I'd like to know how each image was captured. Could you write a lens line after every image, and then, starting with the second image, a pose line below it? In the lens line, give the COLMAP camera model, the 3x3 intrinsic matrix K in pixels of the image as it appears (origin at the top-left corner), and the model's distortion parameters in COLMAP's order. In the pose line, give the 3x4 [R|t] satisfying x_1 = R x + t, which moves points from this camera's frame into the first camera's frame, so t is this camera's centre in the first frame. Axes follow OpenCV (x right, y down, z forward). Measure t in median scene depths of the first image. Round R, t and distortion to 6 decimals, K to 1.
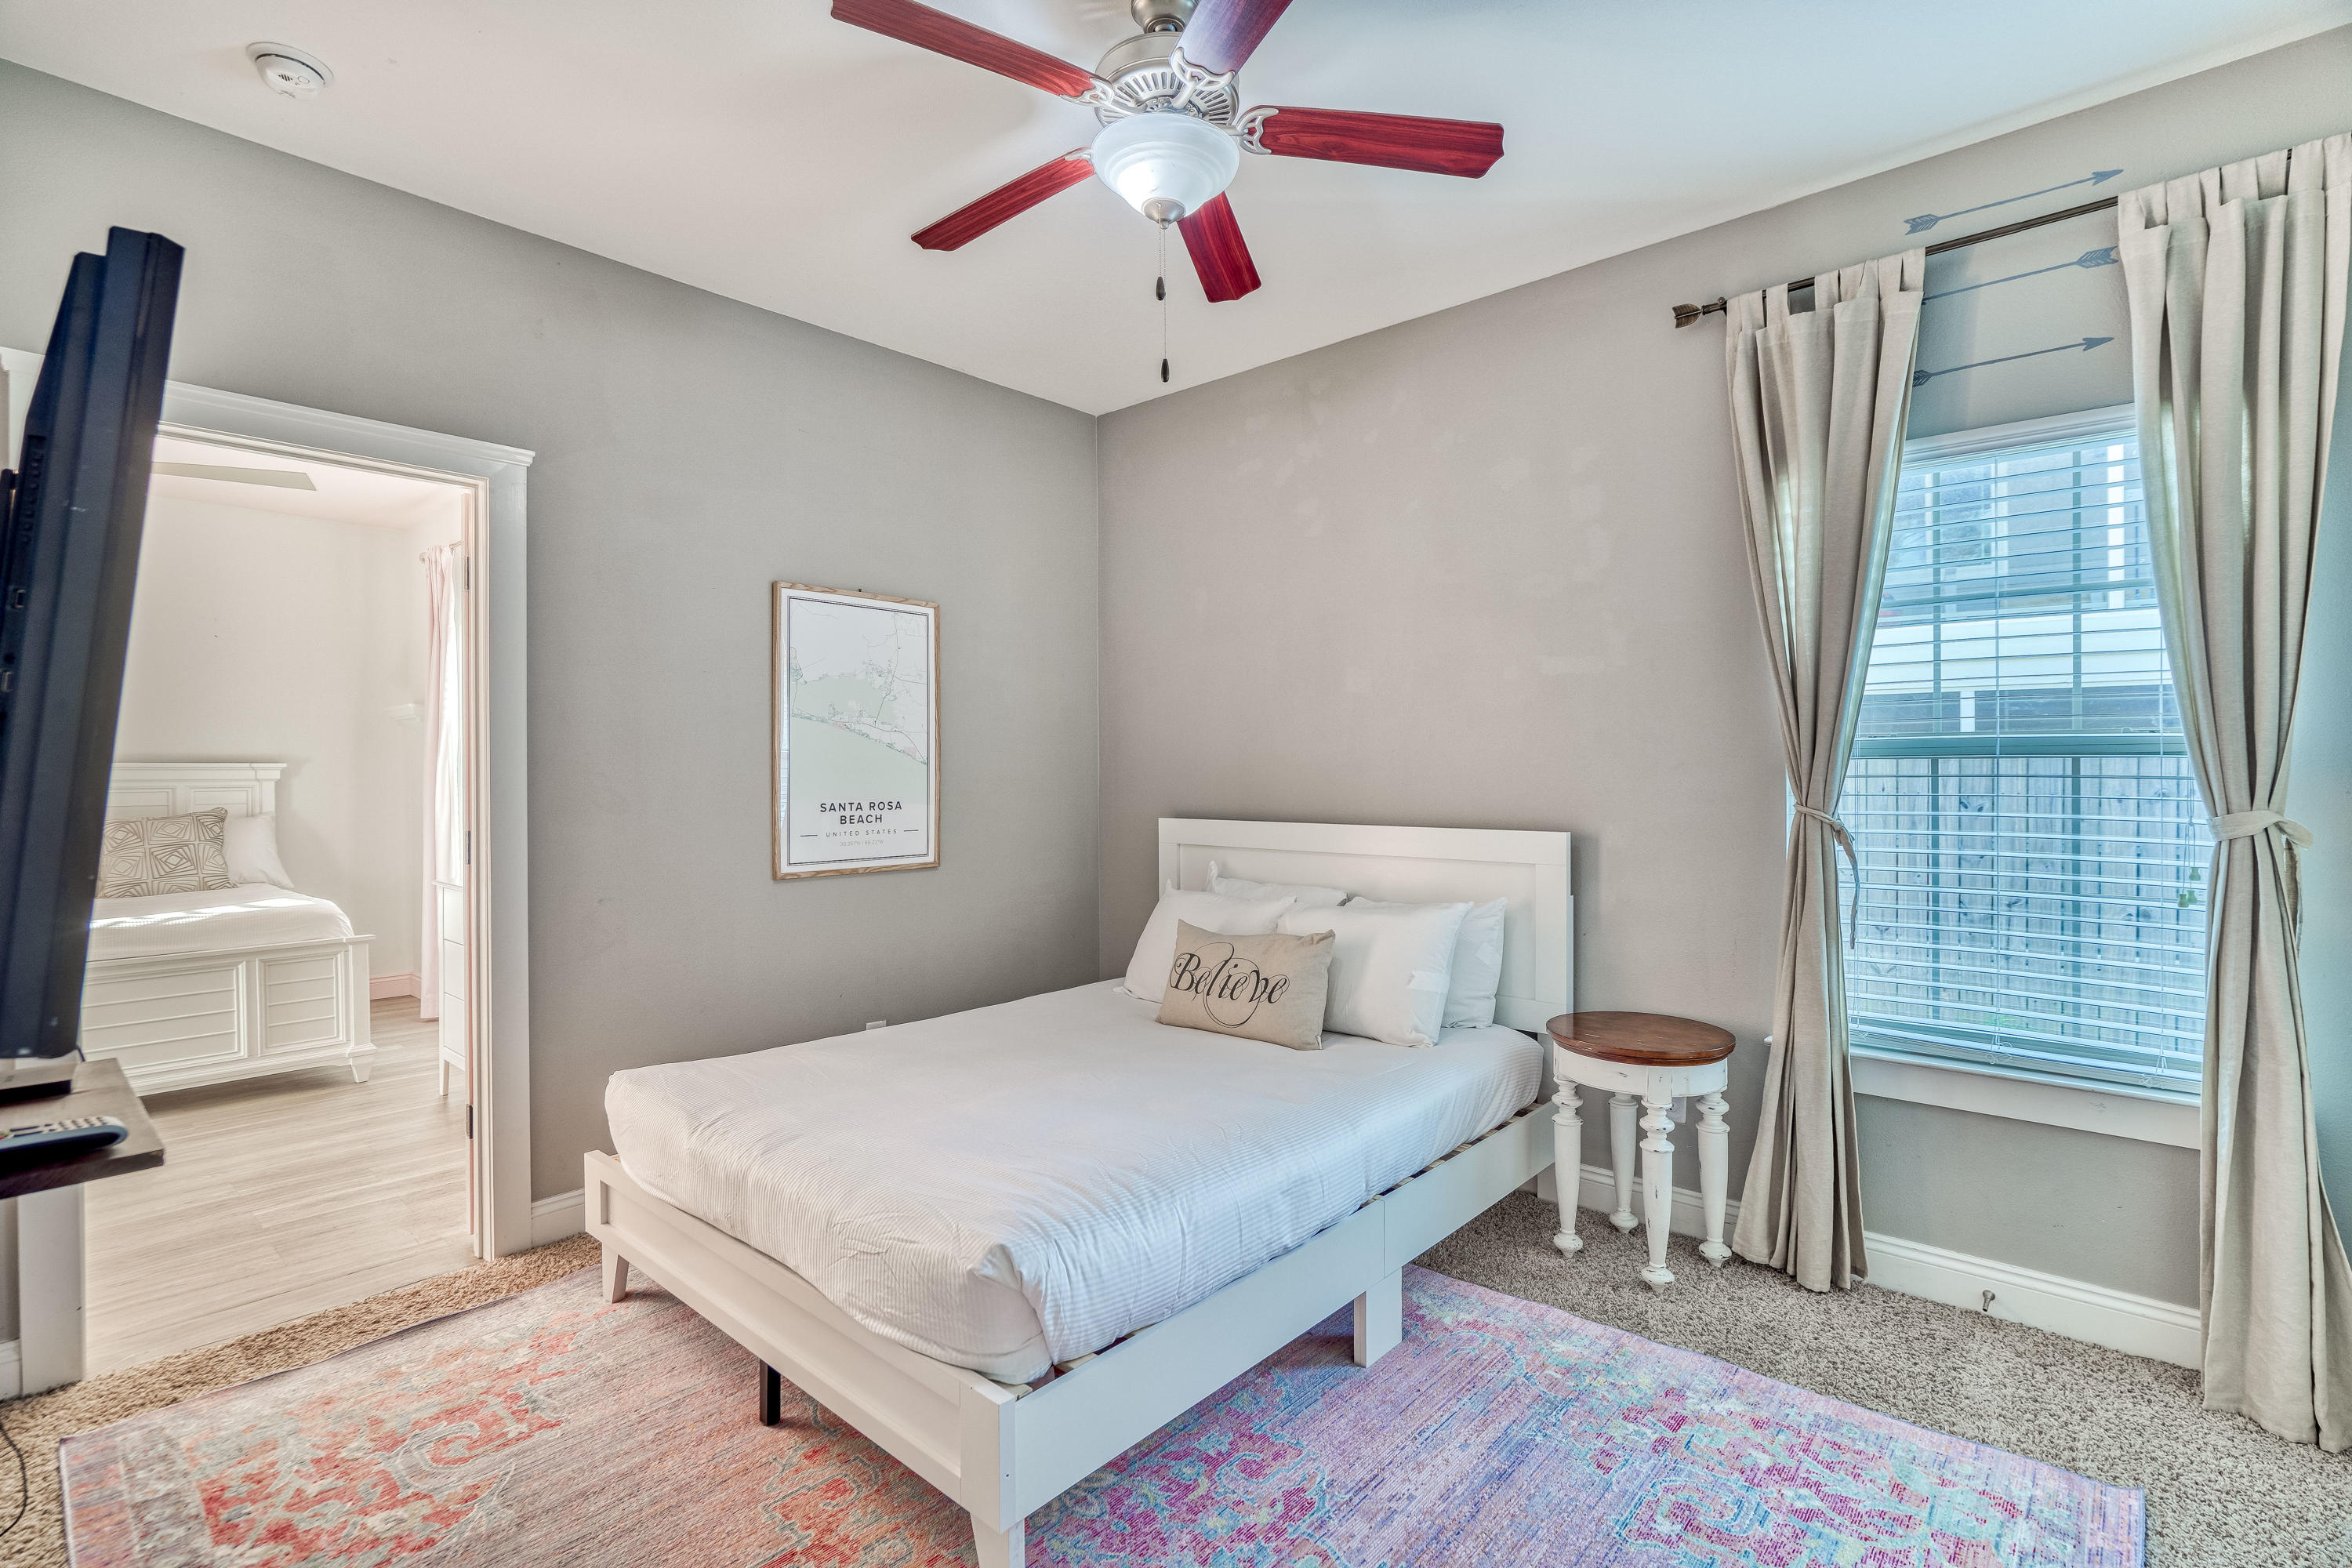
lens RADIAL K [[1104.4, 0, 1162.7], [0, 1104.4, 775.0], [0, 0, 1]] dist [-0.010976, 0.004457]
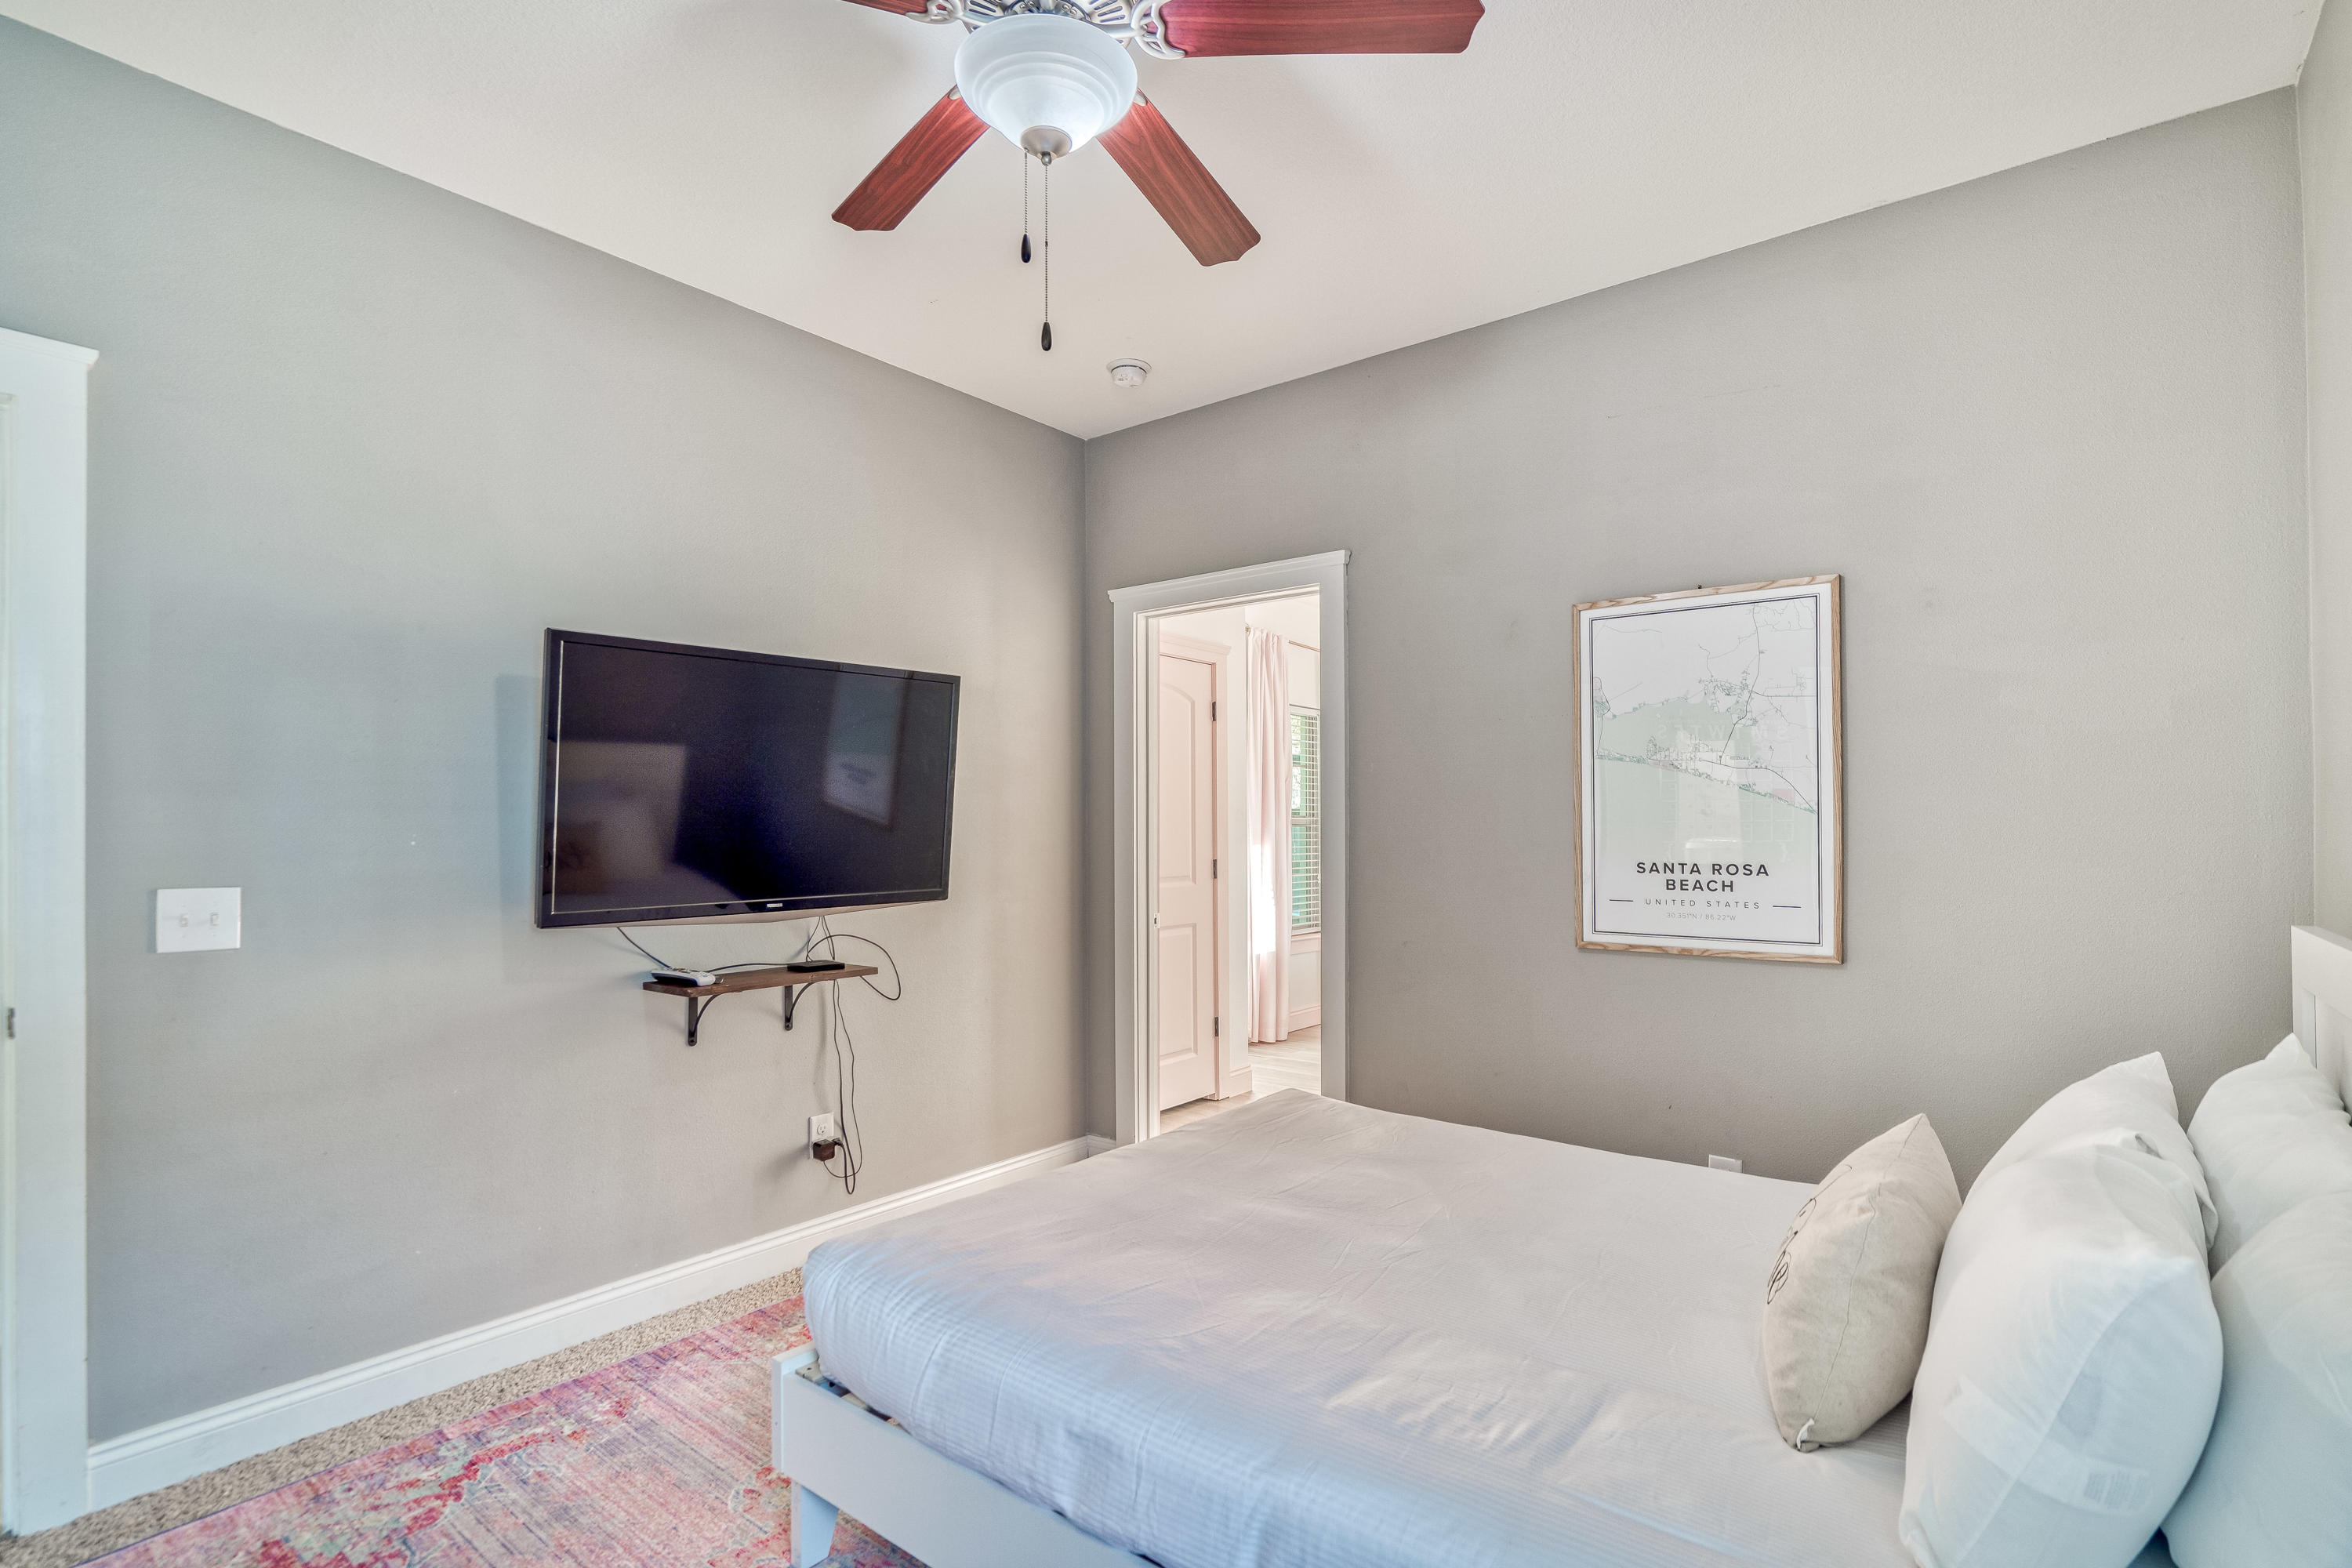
lens RADIAL K [[1104.4, 0, 1163.0], [0, 1104.4, 808.2], [0, 0, 1]] dist [-0.010976, 0.004457]
pose [[0.066451, -0.011143, -0.997727, 0.469923], [-0.000645, 0.999937, -0.011211, -0.004712], [0.997789, 0.001389, 0.066439, 0.585135]]
